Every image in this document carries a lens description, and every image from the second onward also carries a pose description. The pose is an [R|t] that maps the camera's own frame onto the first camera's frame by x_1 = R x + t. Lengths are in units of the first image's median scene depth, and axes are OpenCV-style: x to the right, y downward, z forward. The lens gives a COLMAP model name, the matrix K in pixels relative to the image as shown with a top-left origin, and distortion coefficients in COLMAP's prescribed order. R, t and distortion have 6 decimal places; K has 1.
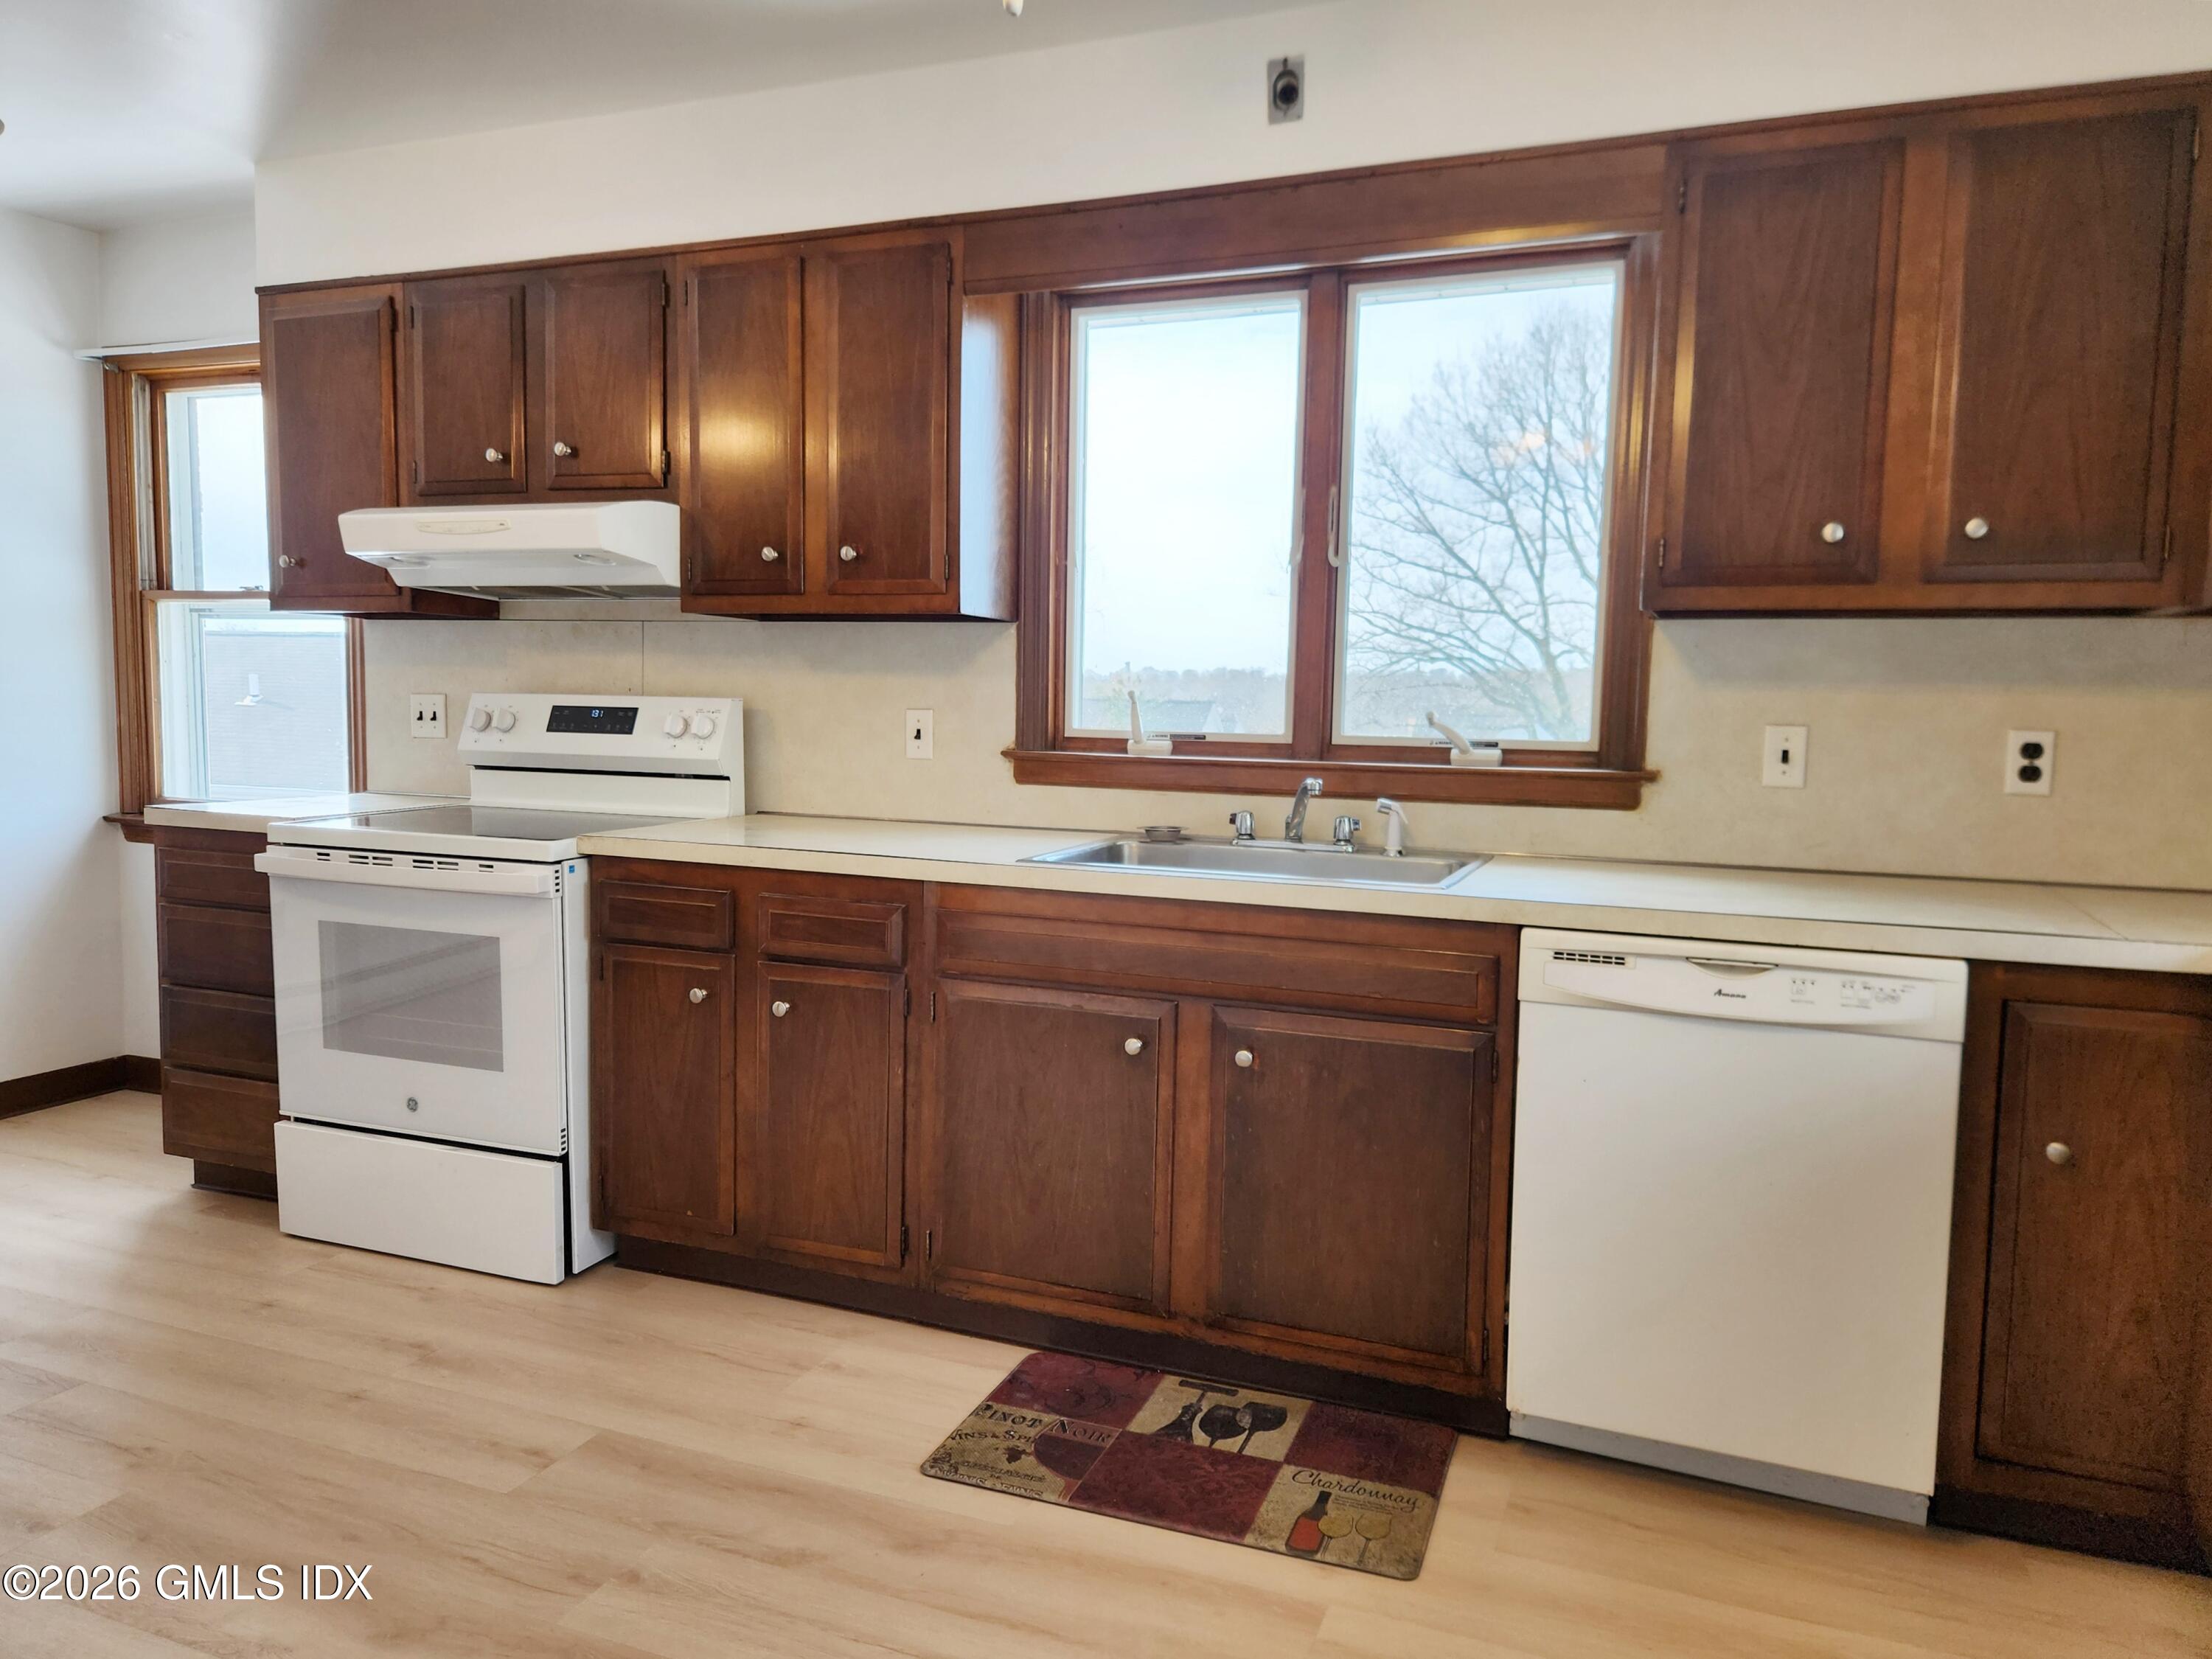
lens RADIAL K [[1488.0, 0, 1106.0], [0, 1488.0, 829.5], [0, 0, 1]] dist [0.053196, -0.055794]
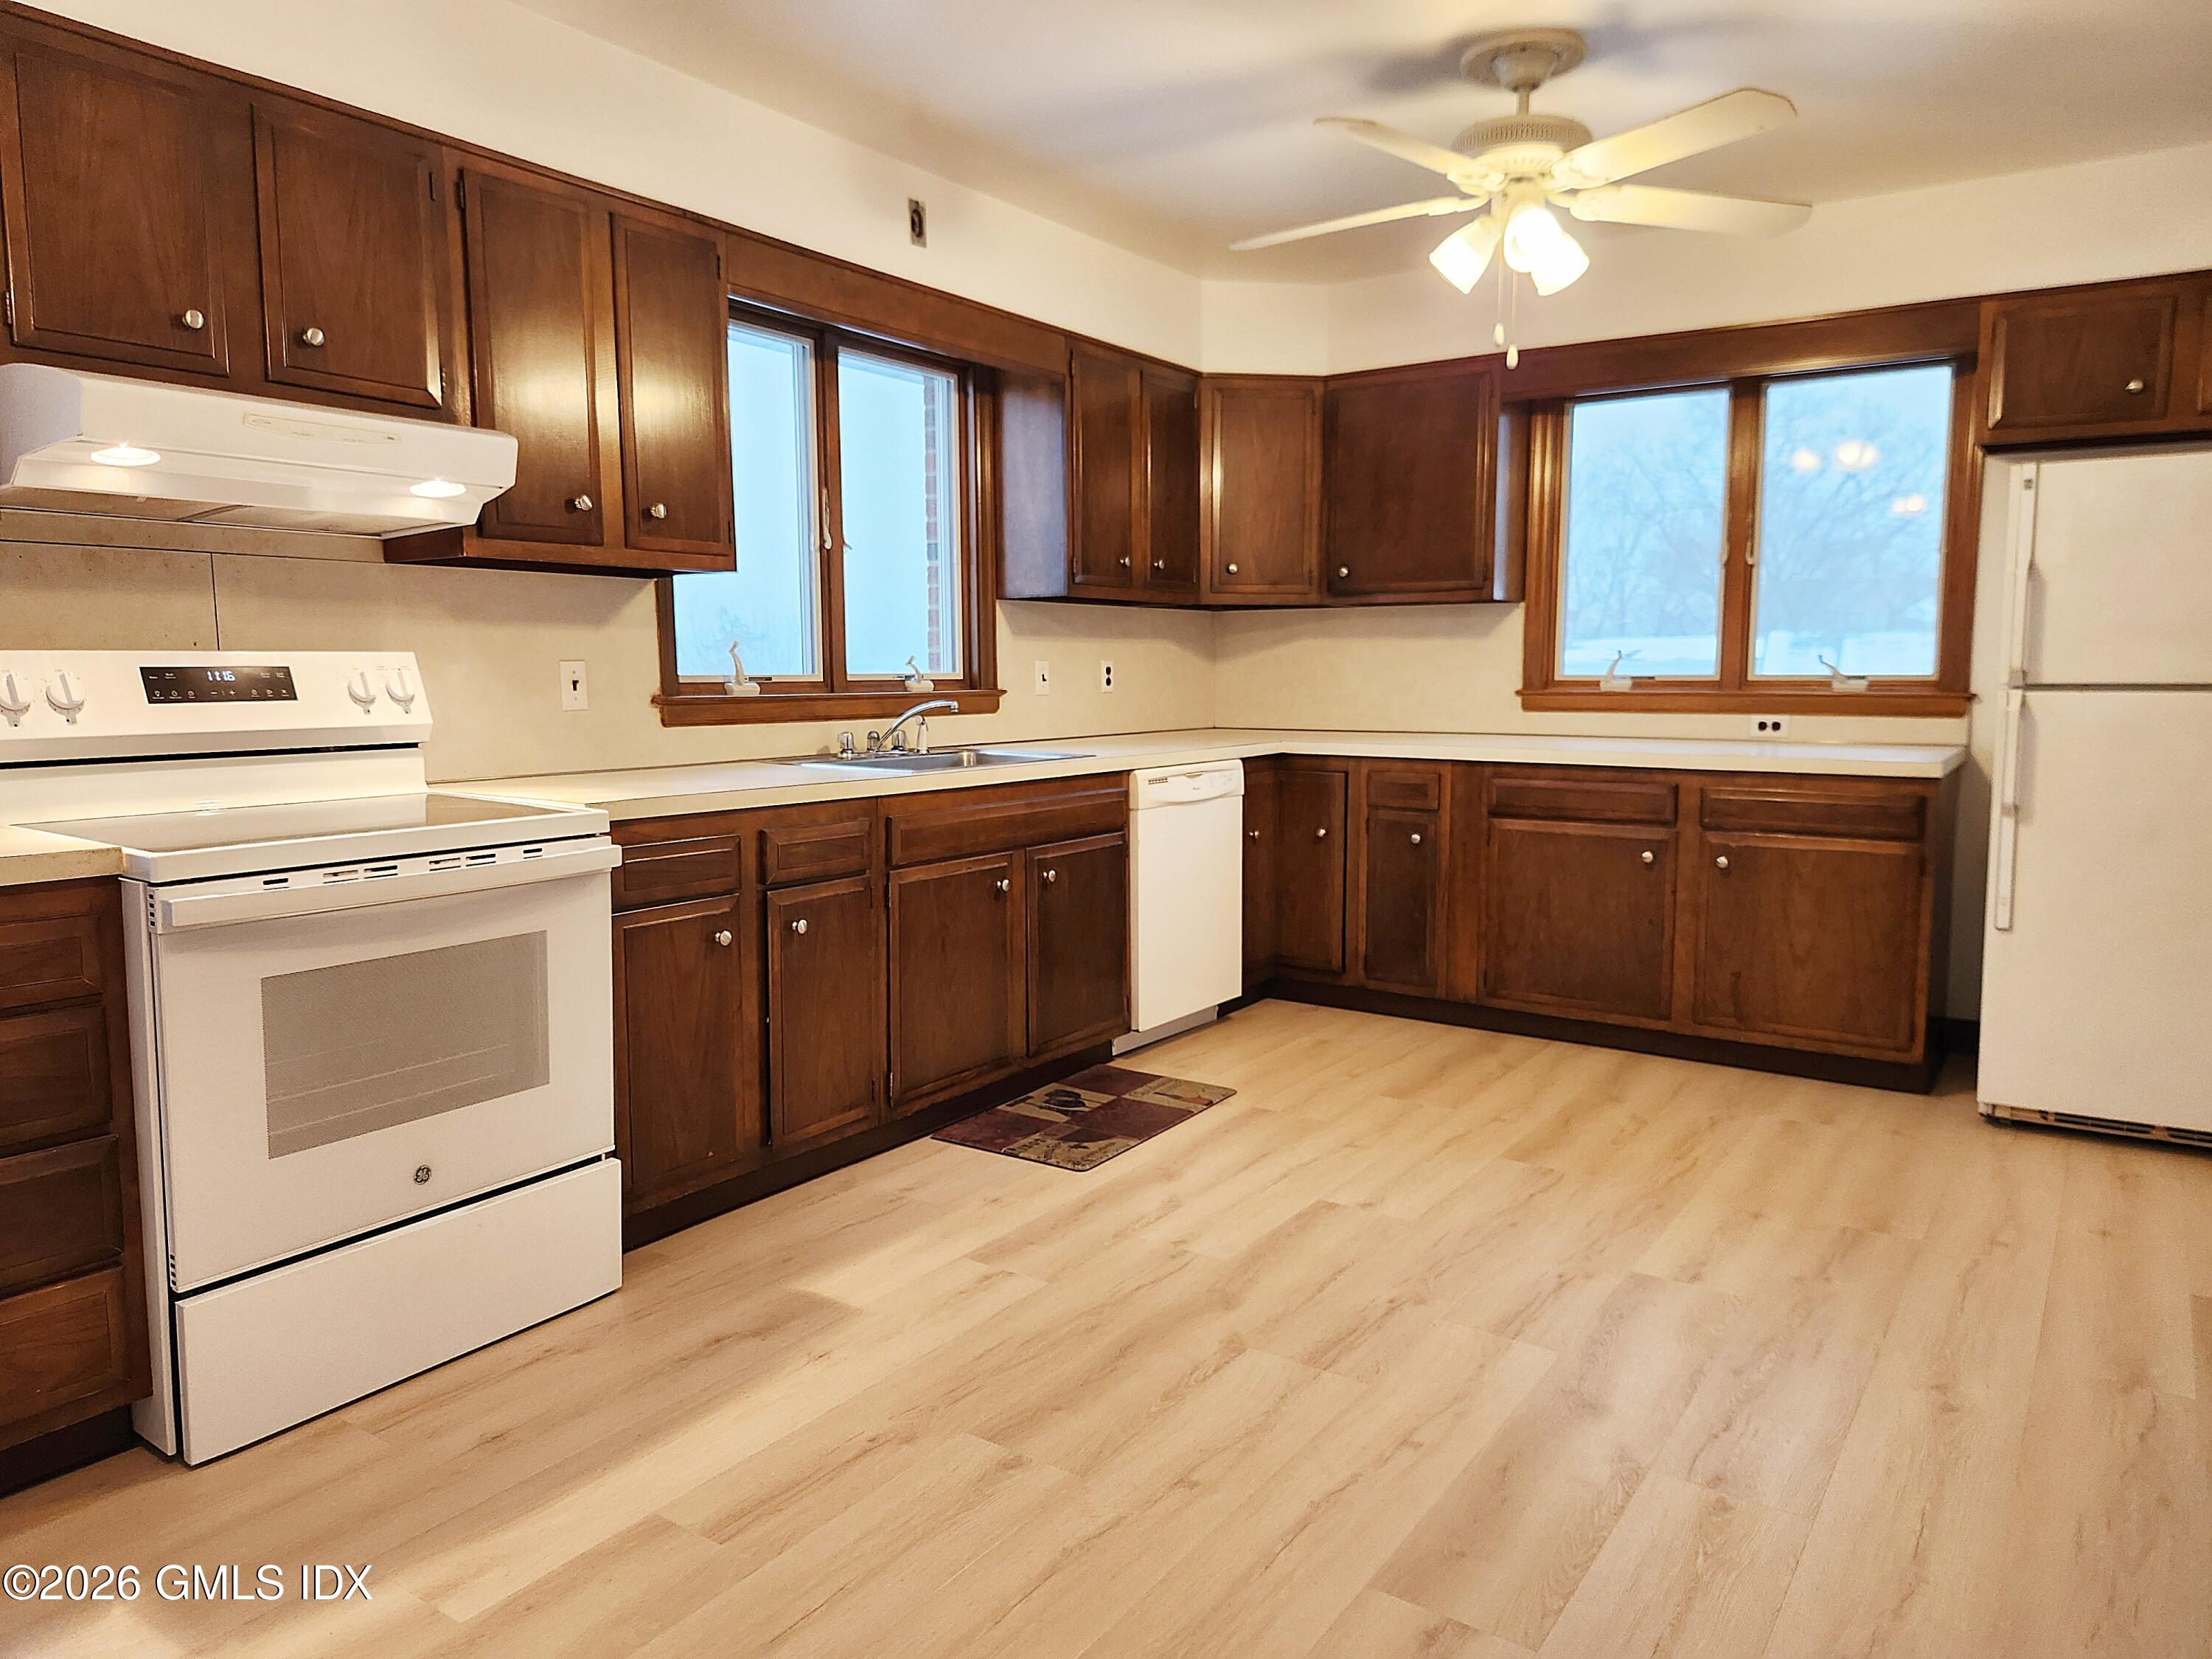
lens RADIAL K [[1488.0, 0, 1106.0], [0, 1488.0, 829.5], [0, 0, 1]] dist [0.053196, -0.055794]
pose [[0.215508, -0.132374, 0.967488, -1.363907], [0.078407, 0.989916, 0.117978, -0.077131], [-0.973349, 0.050433, 0.223714, 0.560792]]
